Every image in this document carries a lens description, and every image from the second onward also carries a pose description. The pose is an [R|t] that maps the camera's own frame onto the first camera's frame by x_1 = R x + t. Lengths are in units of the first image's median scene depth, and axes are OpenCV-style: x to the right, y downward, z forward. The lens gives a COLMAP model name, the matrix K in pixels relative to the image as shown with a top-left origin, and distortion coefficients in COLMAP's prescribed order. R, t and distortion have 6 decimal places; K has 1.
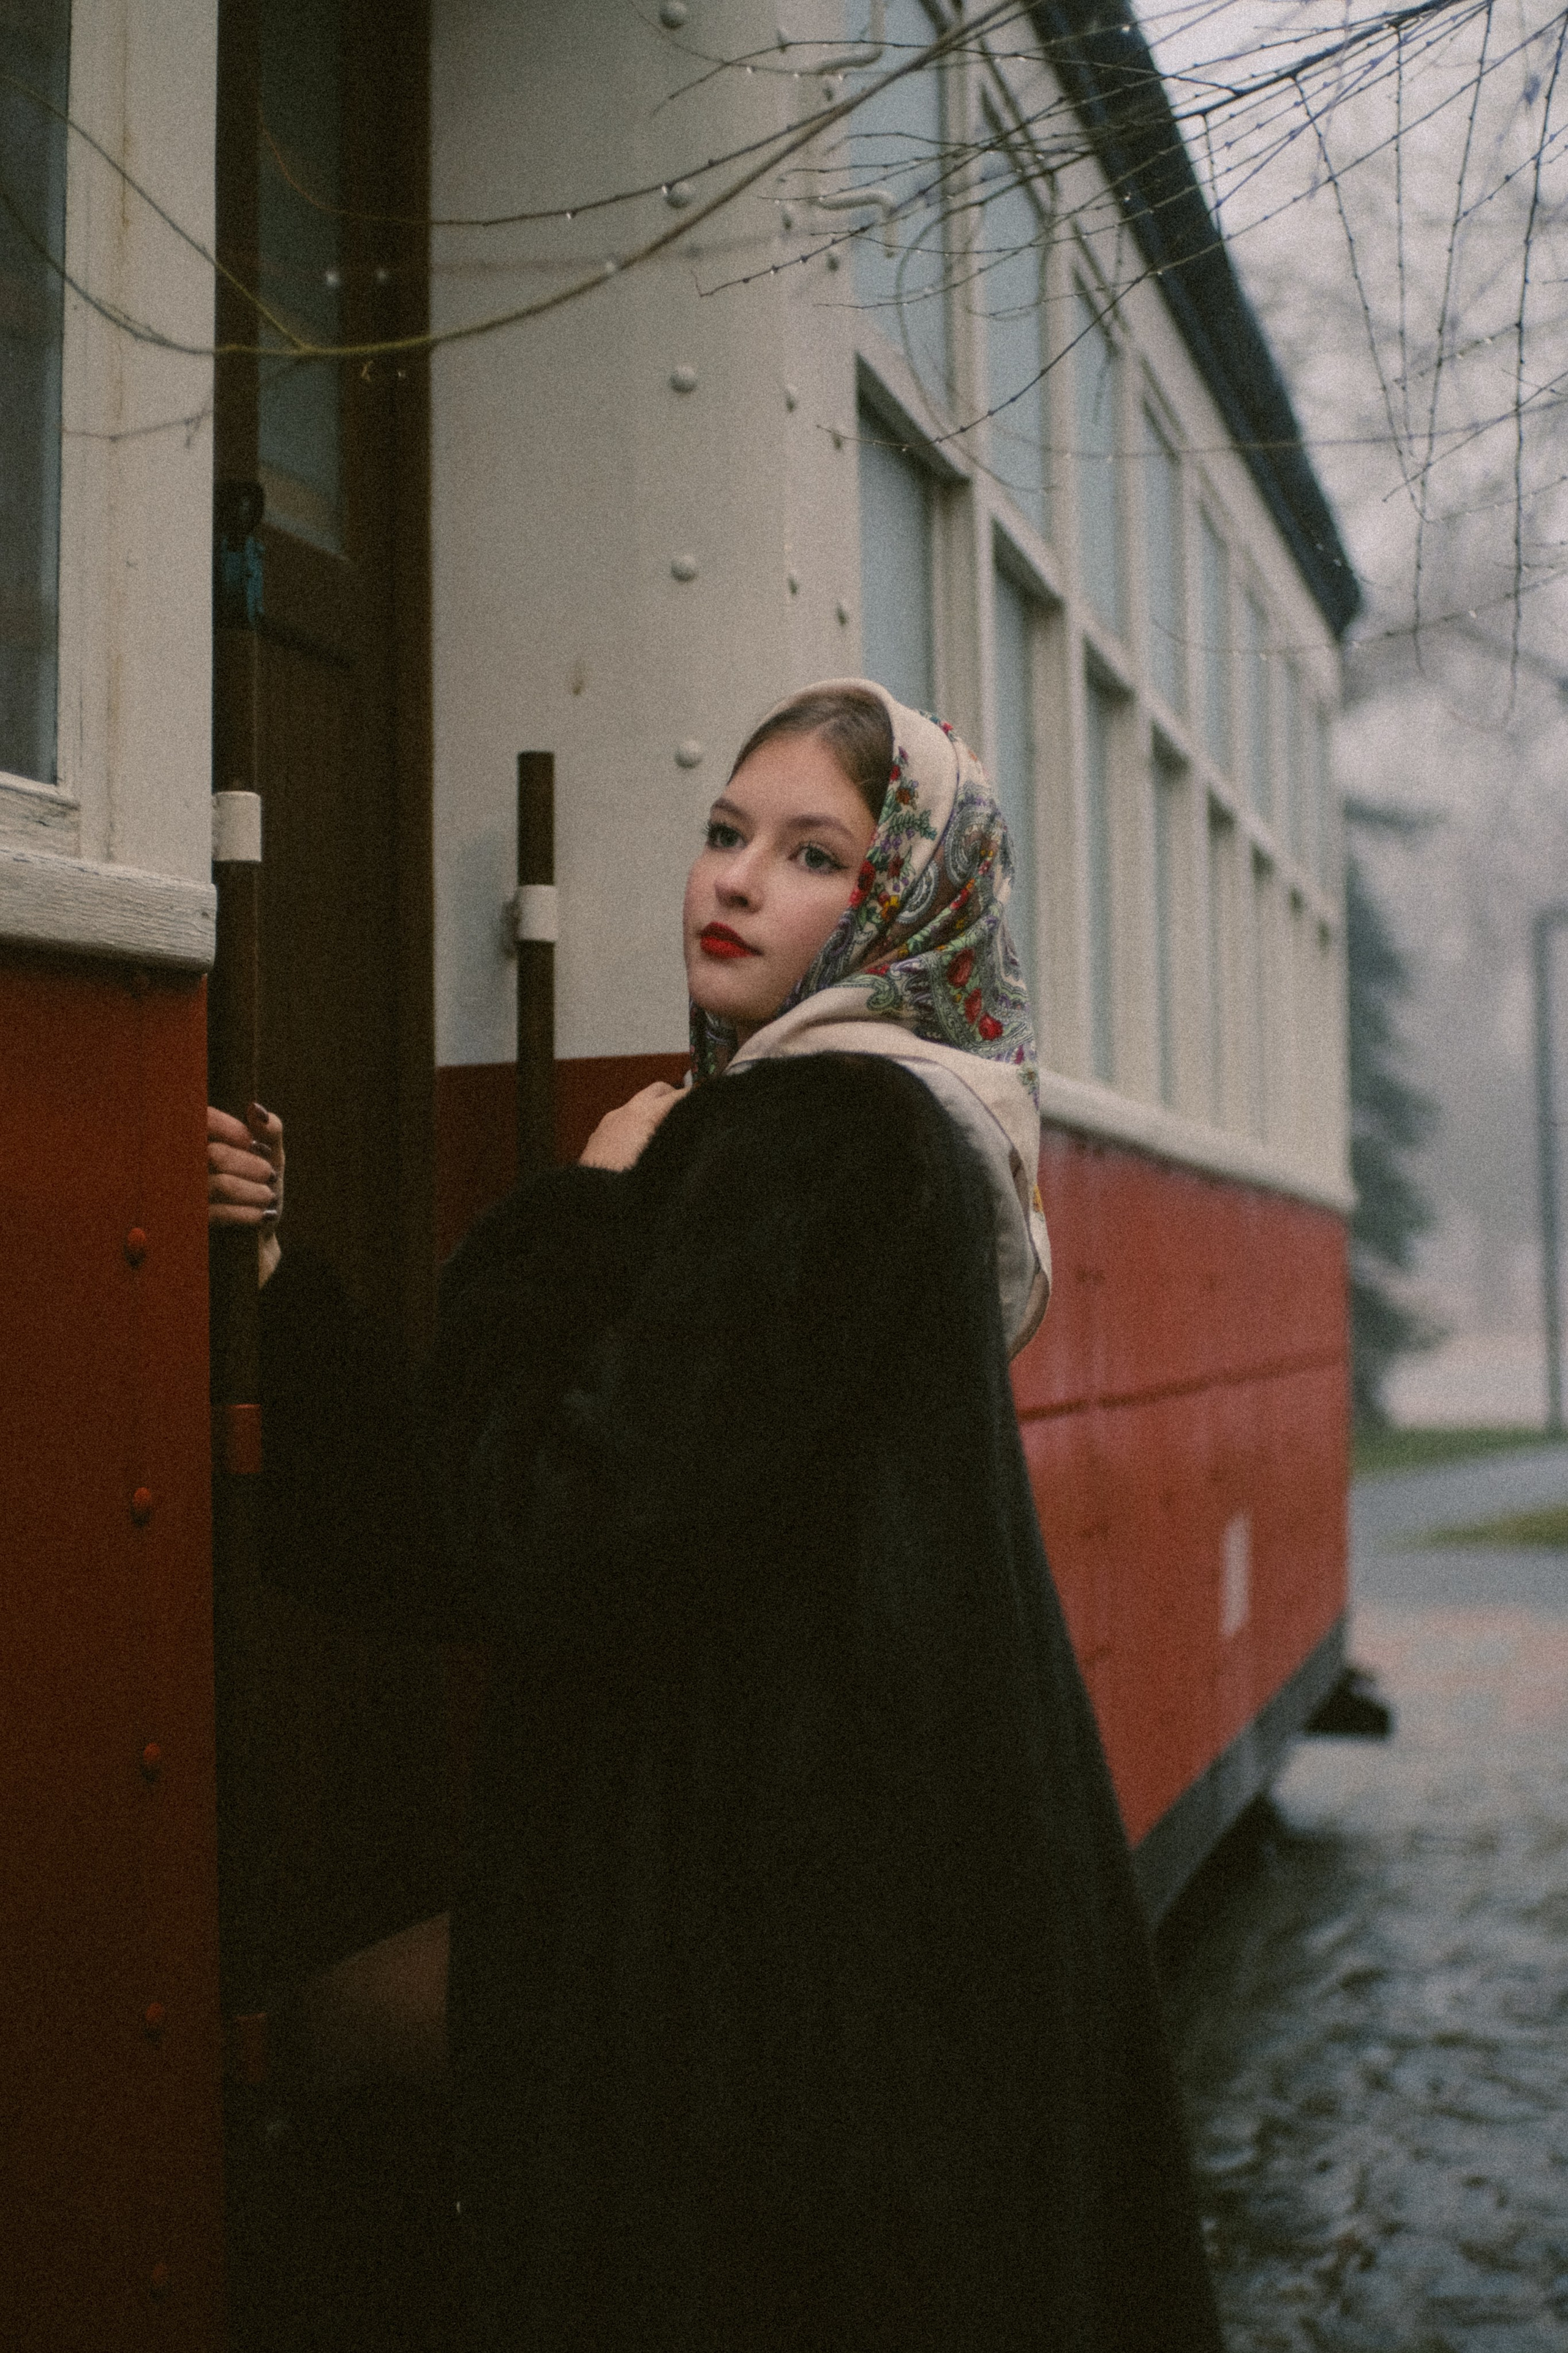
lens RADIAL K [[3660.7, 0, 784.0], [0, 3660.7, 1176.5], [0, 0, 1]] dist [-0.072411, -0.457127]
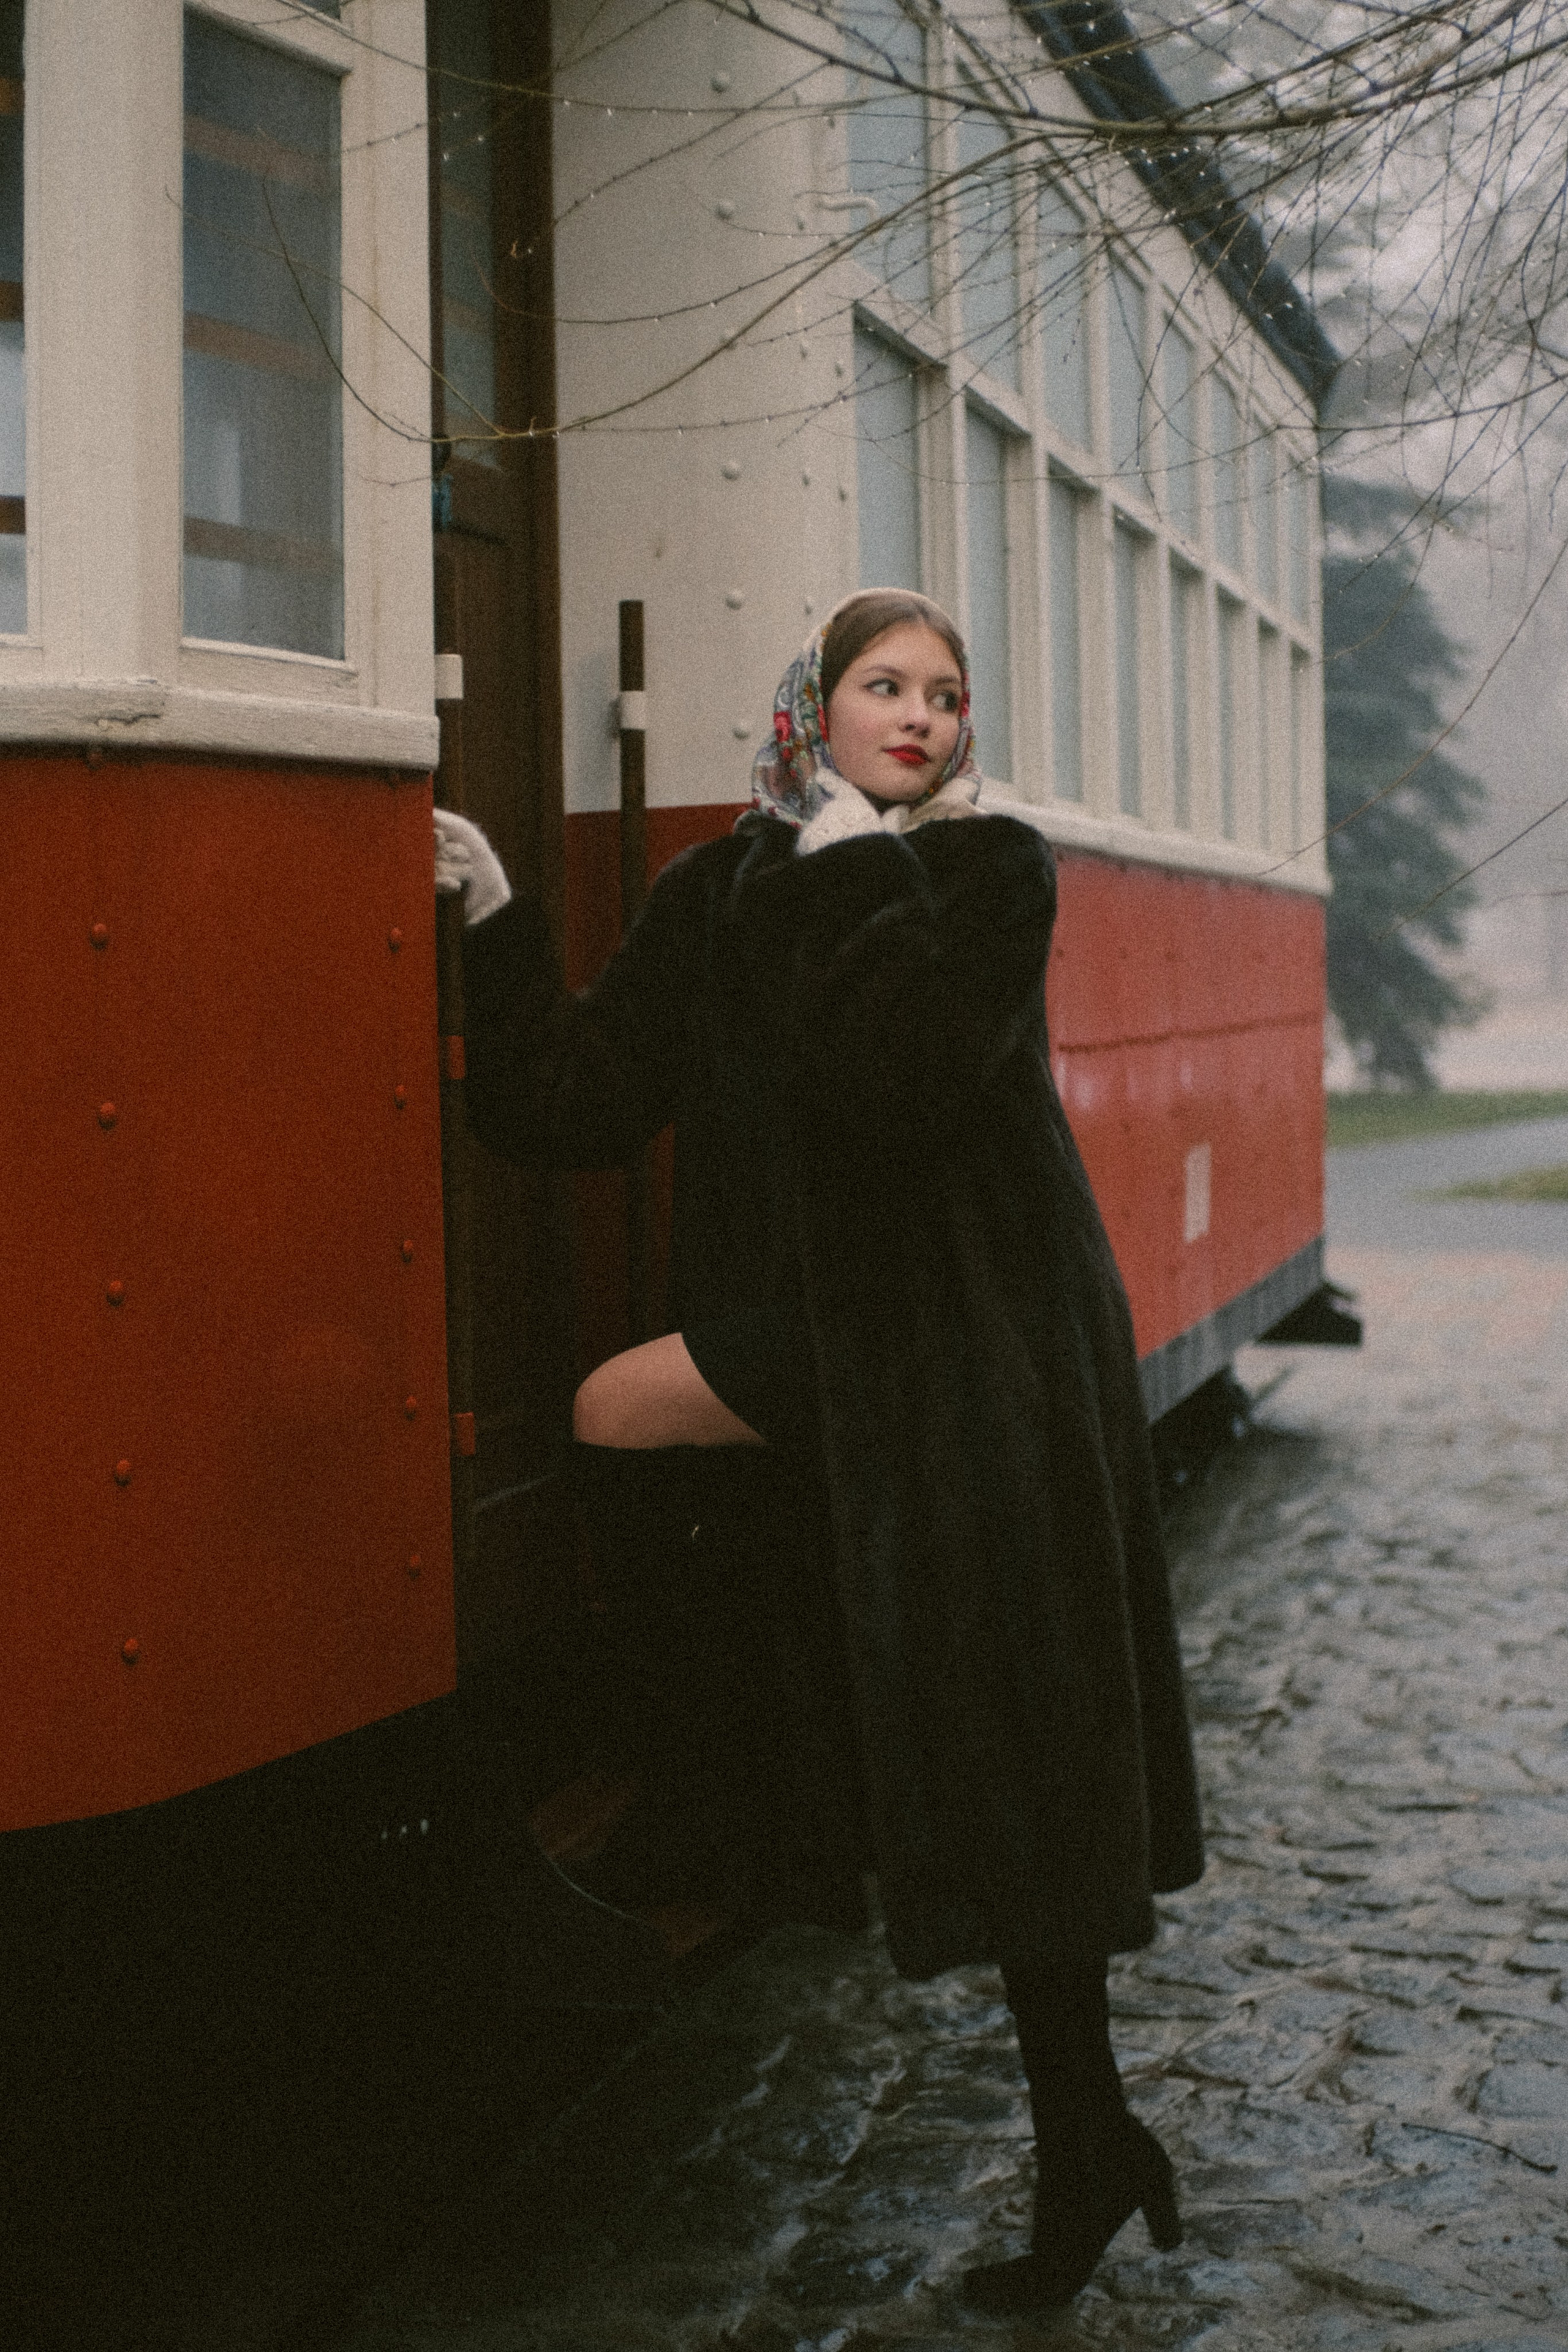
lens RADIAL K [[3659.5, 0, 784.0], [0, 3659.5, 1176.0], [0, 0, 1]] dist [-0.072411, -0.457127]
pose [[0.999729, -0.005358, -0.022663, 0.014602], [0.007348, 0.996035, 0.088655, -0.008425], [0.022098, -0.088797, 0.995805, -0.273148]]
